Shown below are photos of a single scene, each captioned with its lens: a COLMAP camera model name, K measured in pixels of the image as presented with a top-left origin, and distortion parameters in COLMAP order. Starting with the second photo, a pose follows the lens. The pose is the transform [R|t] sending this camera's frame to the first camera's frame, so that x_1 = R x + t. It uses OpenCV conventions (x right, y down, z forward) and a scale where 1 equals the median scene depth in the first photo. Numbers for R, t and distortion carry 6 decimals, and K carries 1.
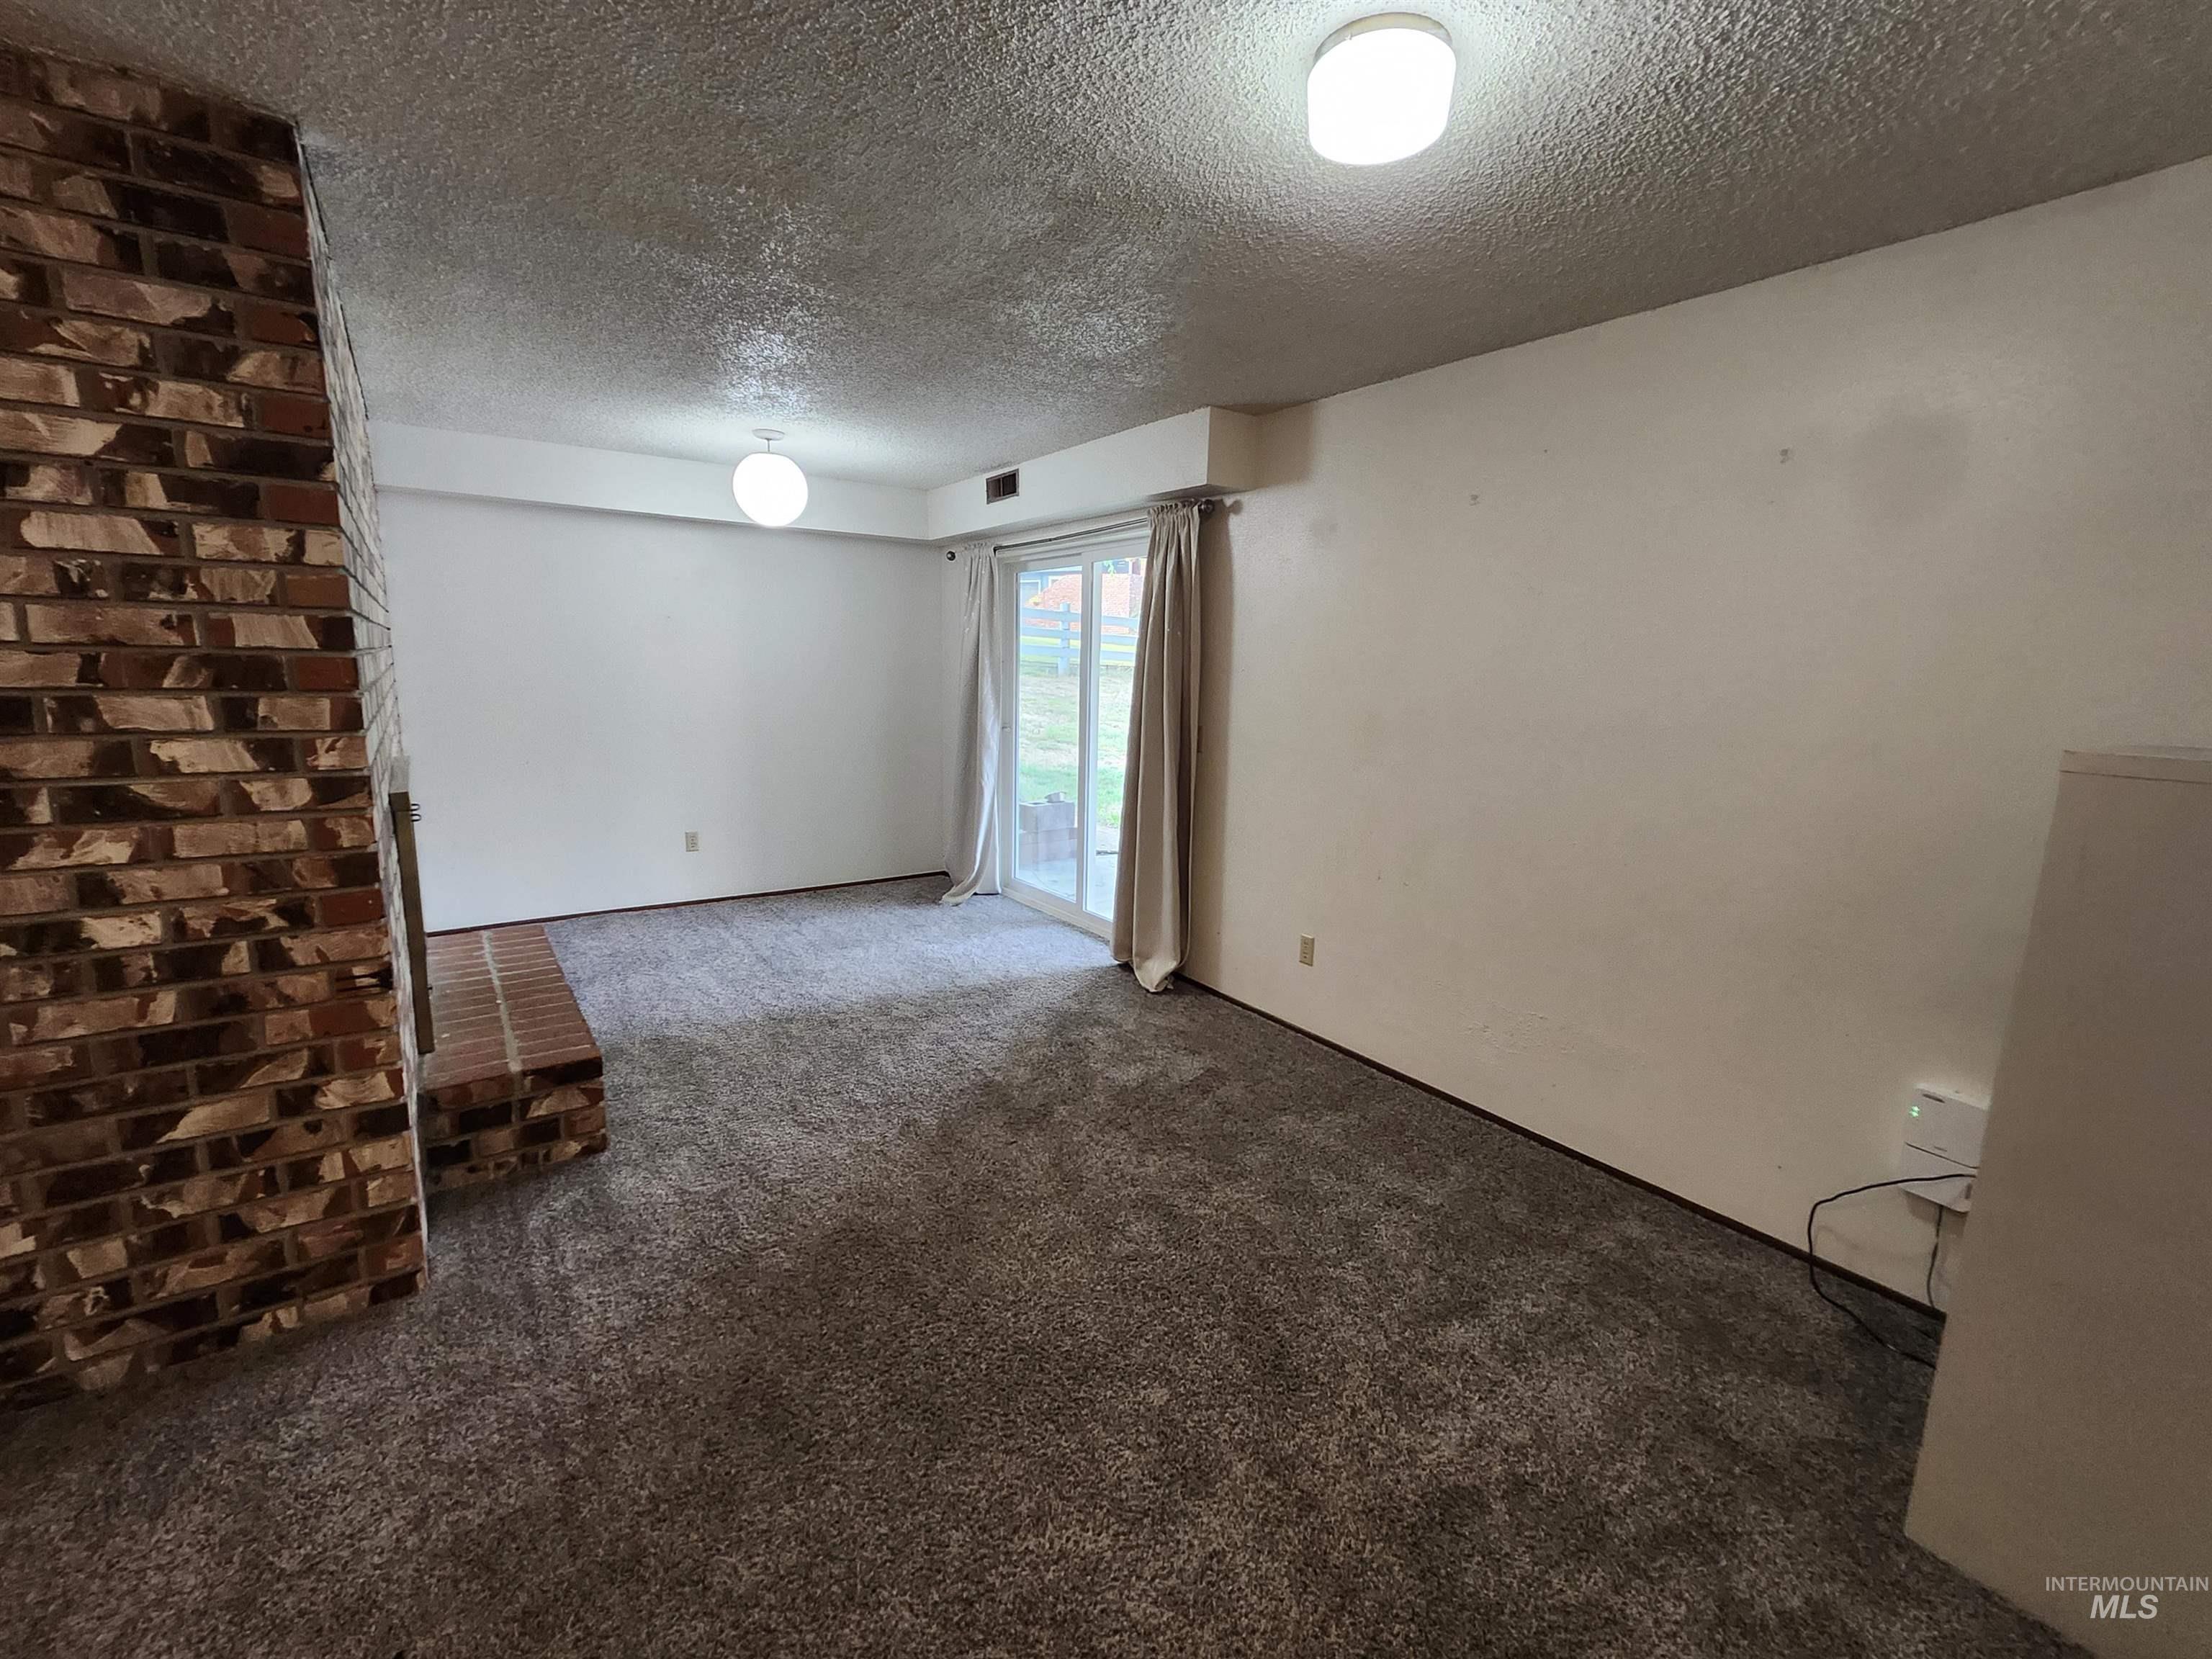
lens RADIAL K [[933.9, 0, 1106.0], [0, 933.9, 829.5], [0, 0, 1]] dist [0.009310, 0.000479]
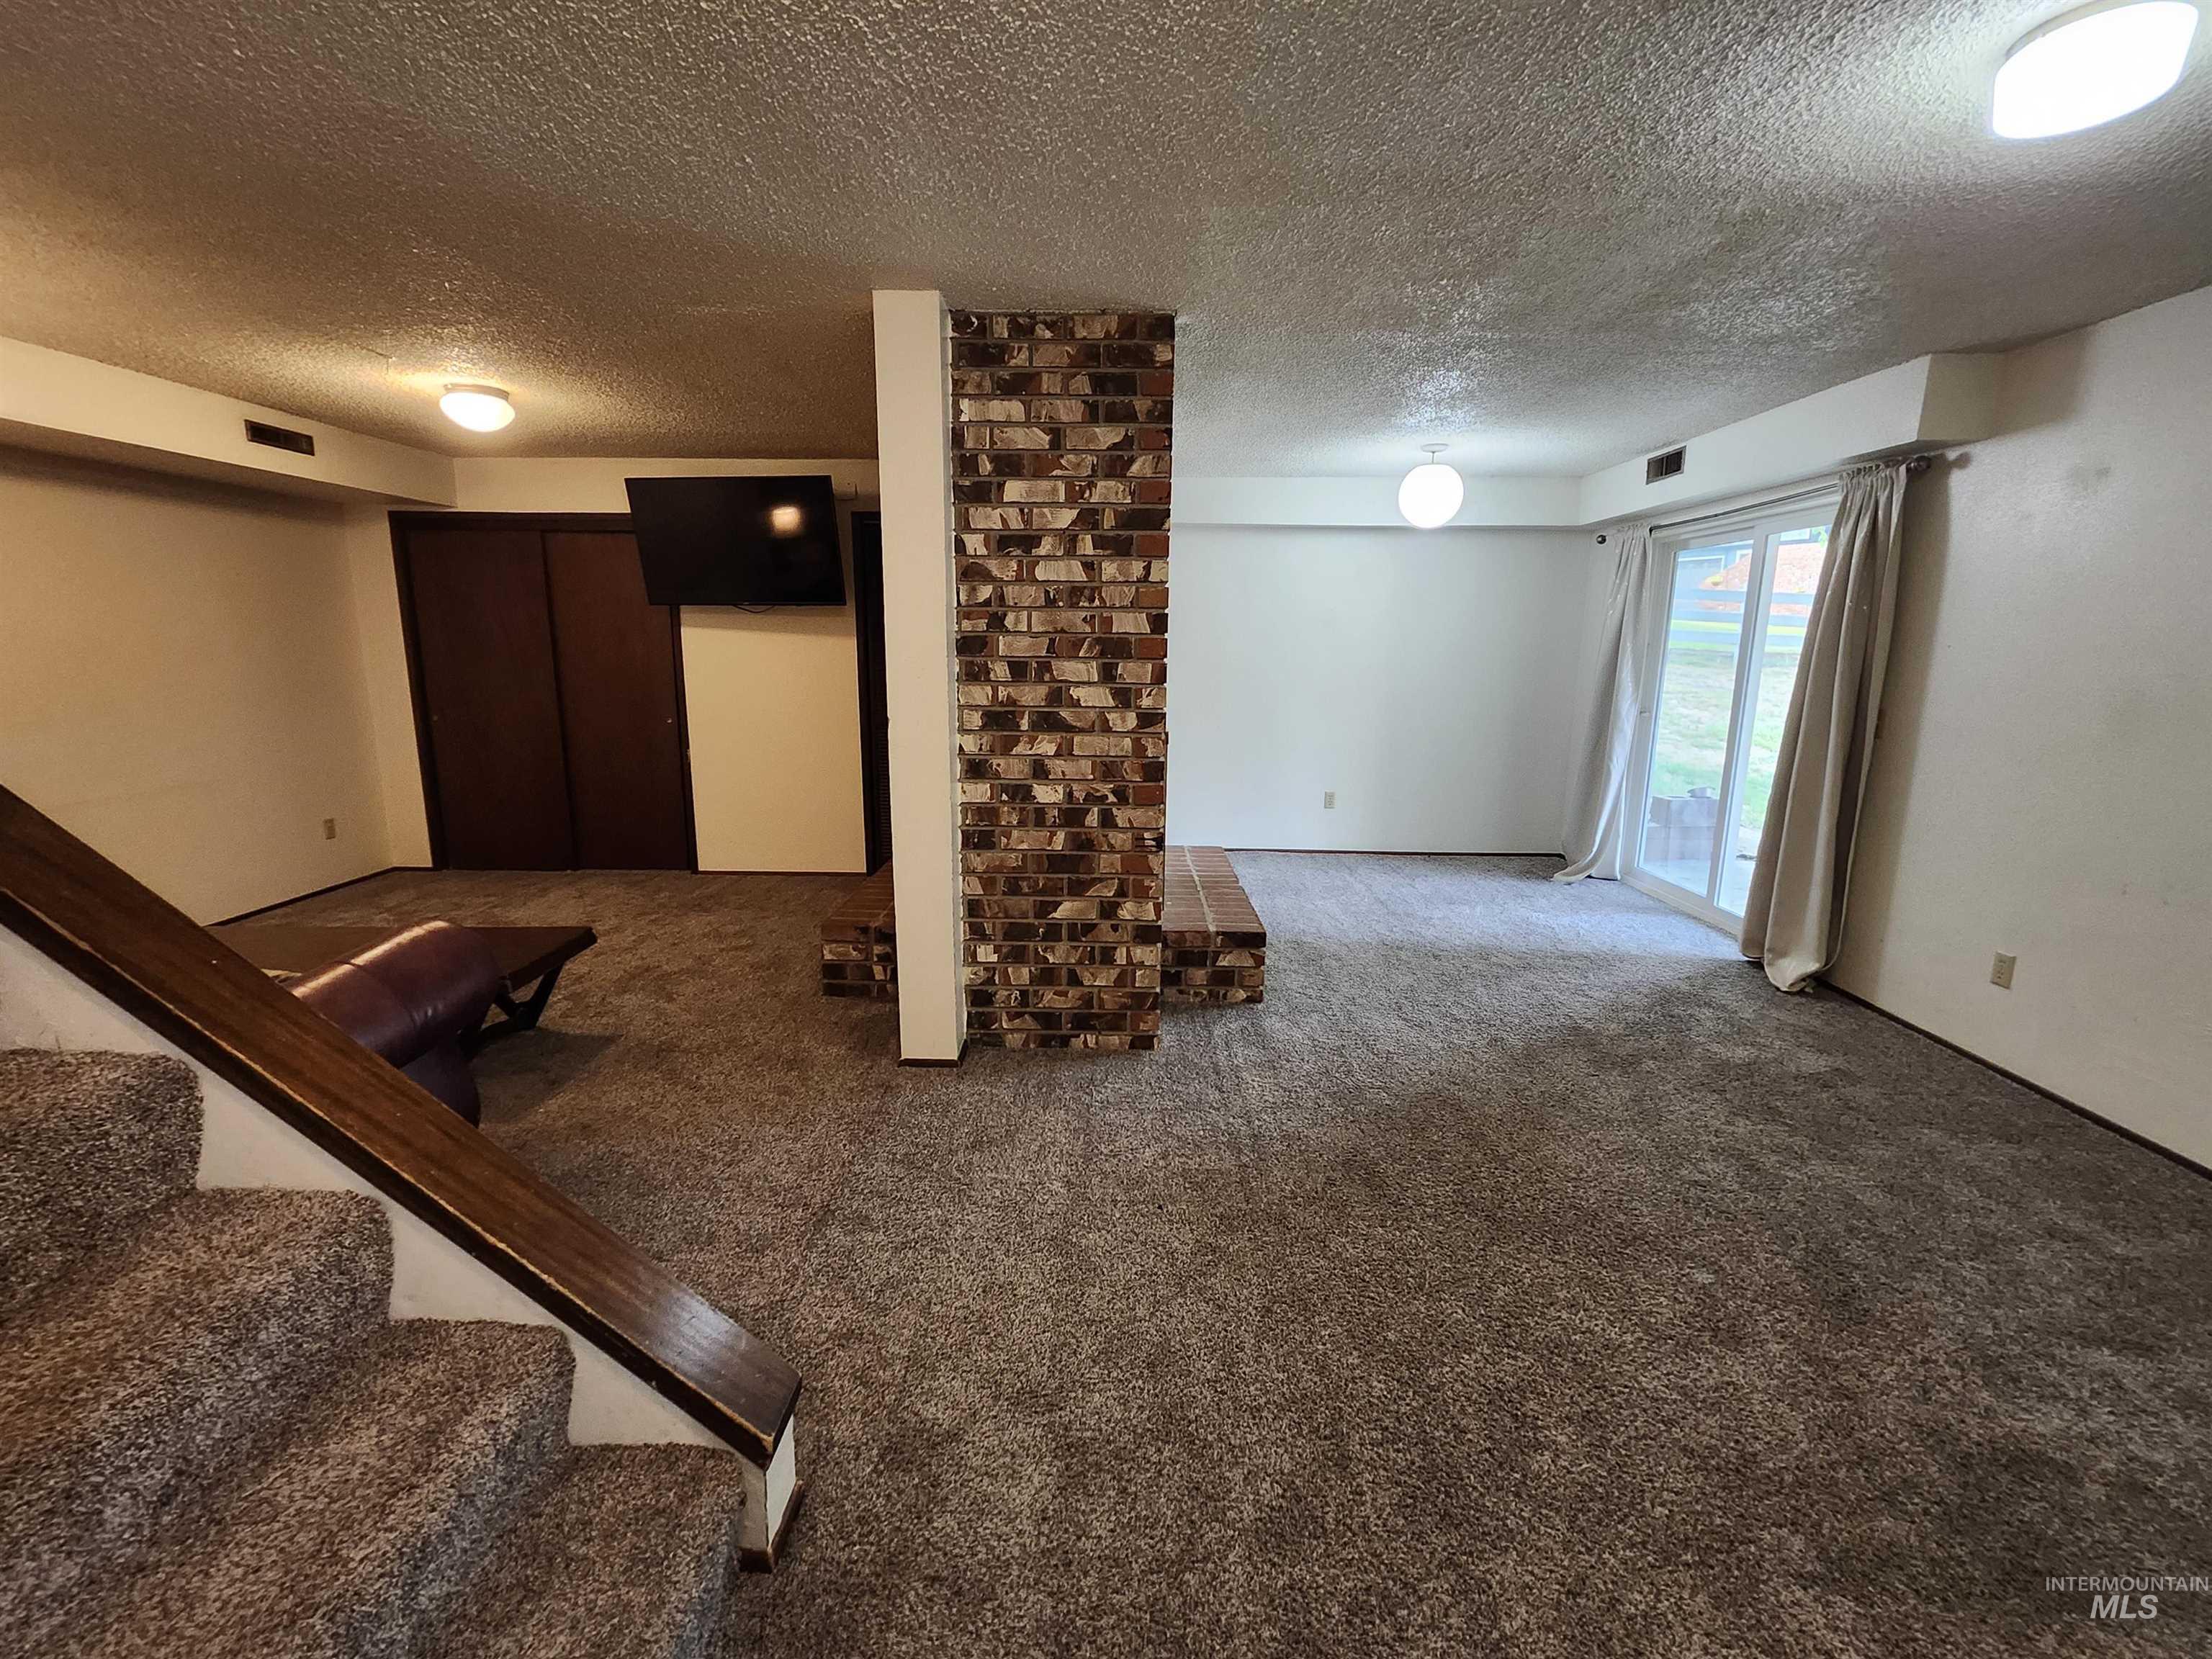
lens RADIAL K [[953.6, 0, 1104.6], [0, 953.6, 819.1], [0, 0, 1]] dist [0.000872, 0.000600]
pose [[0.804636, 0.093904, -0.586297, 0.082398], [-0.098622, 0.994836, 0.023987, 0.082822], [0.585521, 0.038521, 0.809741, -0.317224]]
